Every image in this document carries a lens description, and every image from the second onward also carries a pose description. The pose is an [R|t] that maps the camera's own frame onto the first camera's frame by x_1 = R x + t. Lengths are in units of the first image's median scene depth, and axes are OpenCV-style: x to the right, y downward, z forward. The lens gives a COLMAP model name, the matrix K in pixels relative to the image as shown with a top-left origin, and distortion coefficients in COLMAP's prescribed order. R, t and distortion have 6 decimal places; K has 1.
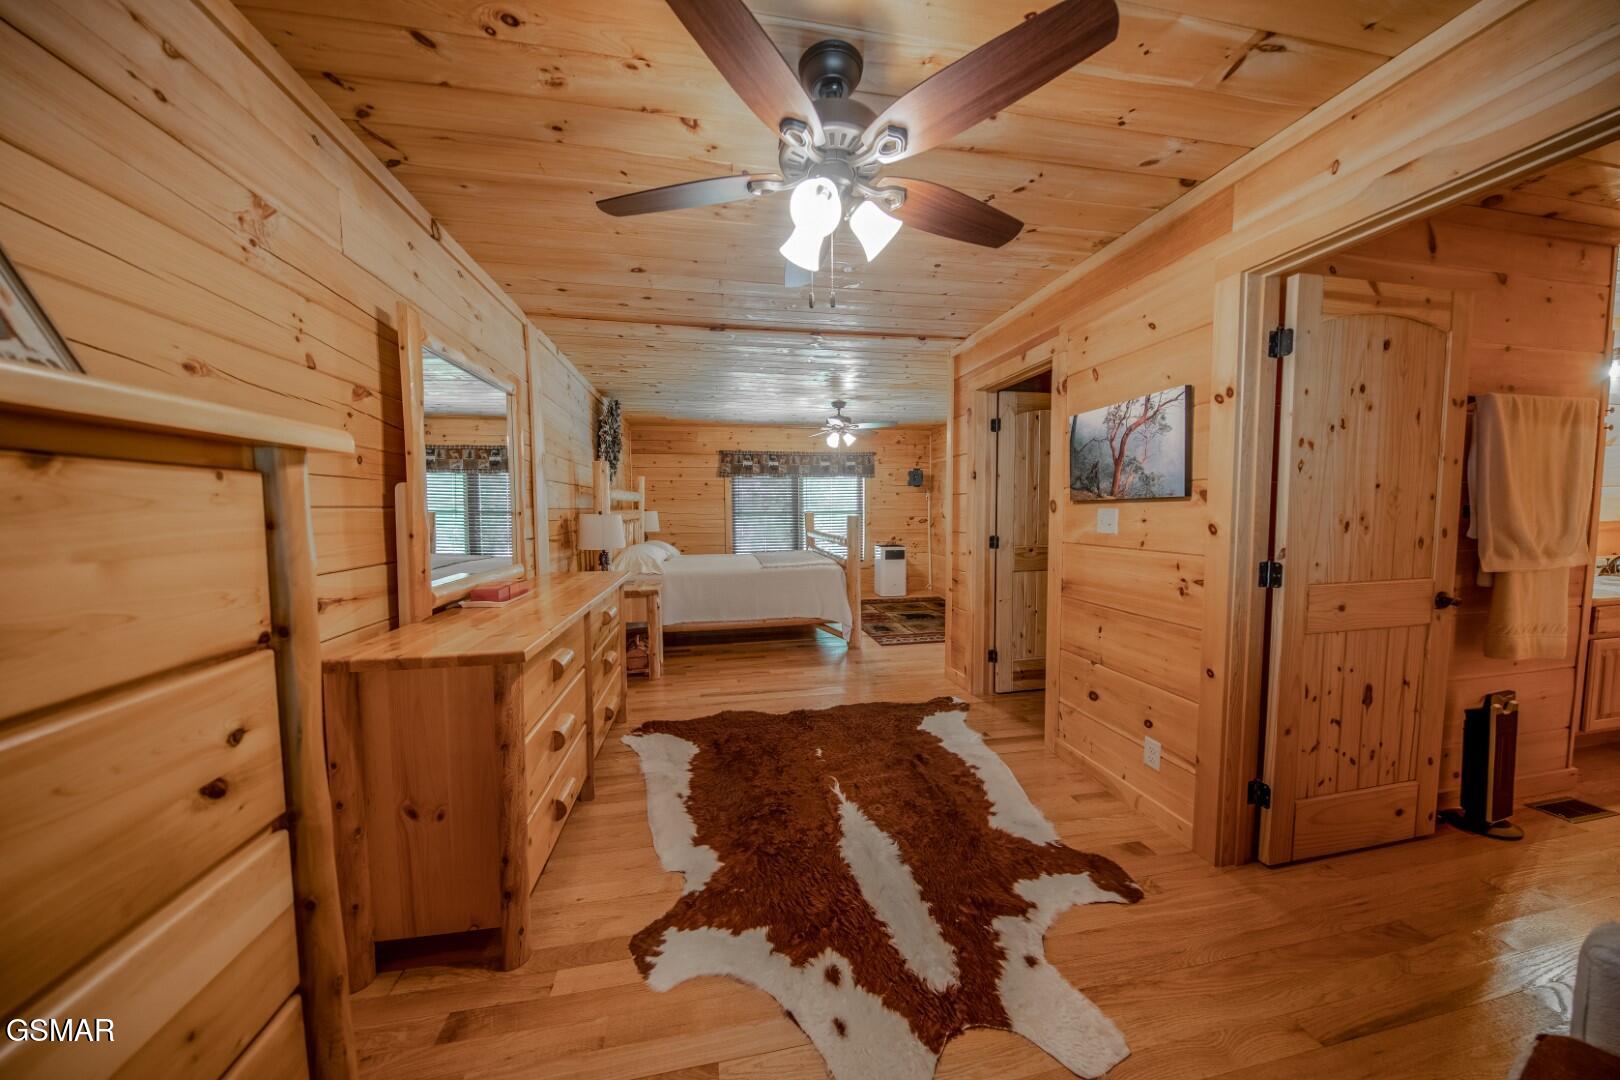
lens RADIAL K [[516.3, 0, 810.0], [0, 516.3, 540.0], [0, 0, 1]] dist [-0.005274, 0.000008]
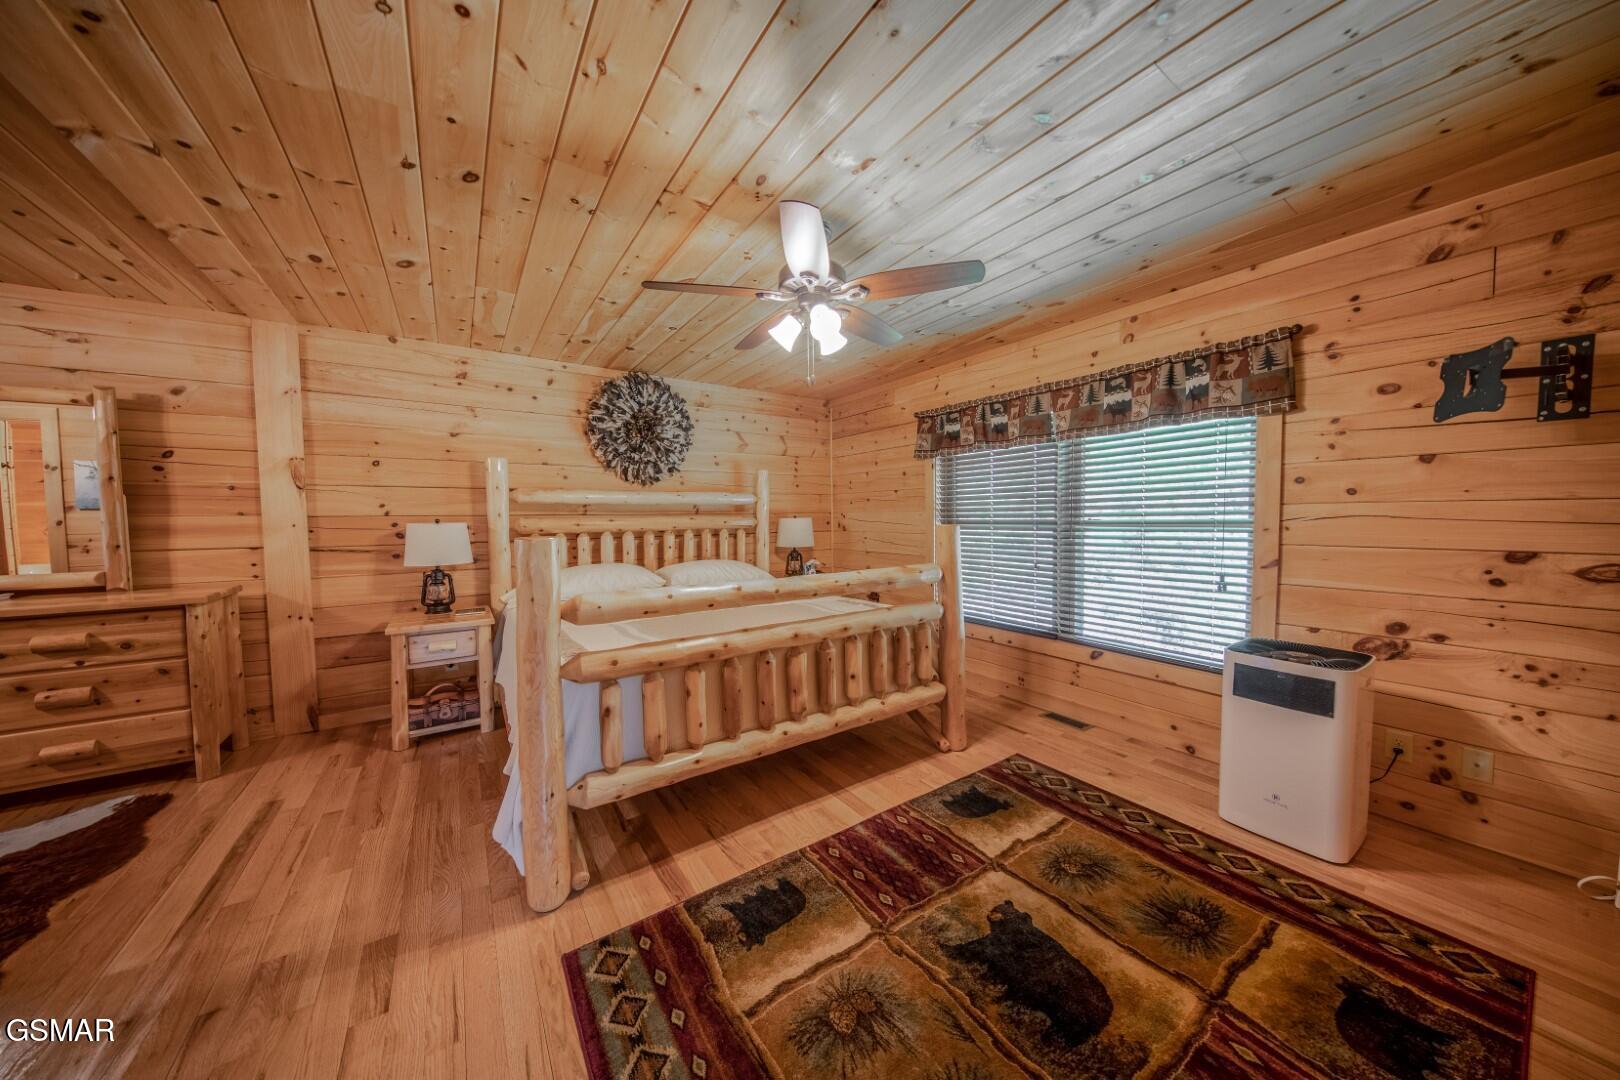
lens RADIAL K [[516.3, 0, 810.0], [0, 516.3, 540.0], [0, 0, 1]] dist [-0.005274, 0.000008]
pose [[0.380573, 0.050267, -0.923384, 0.313261], [-0.055812, 0.997950, 0.031323, -0.043453], [0.923065, 0.039615, 0.382598, 0.670909]]
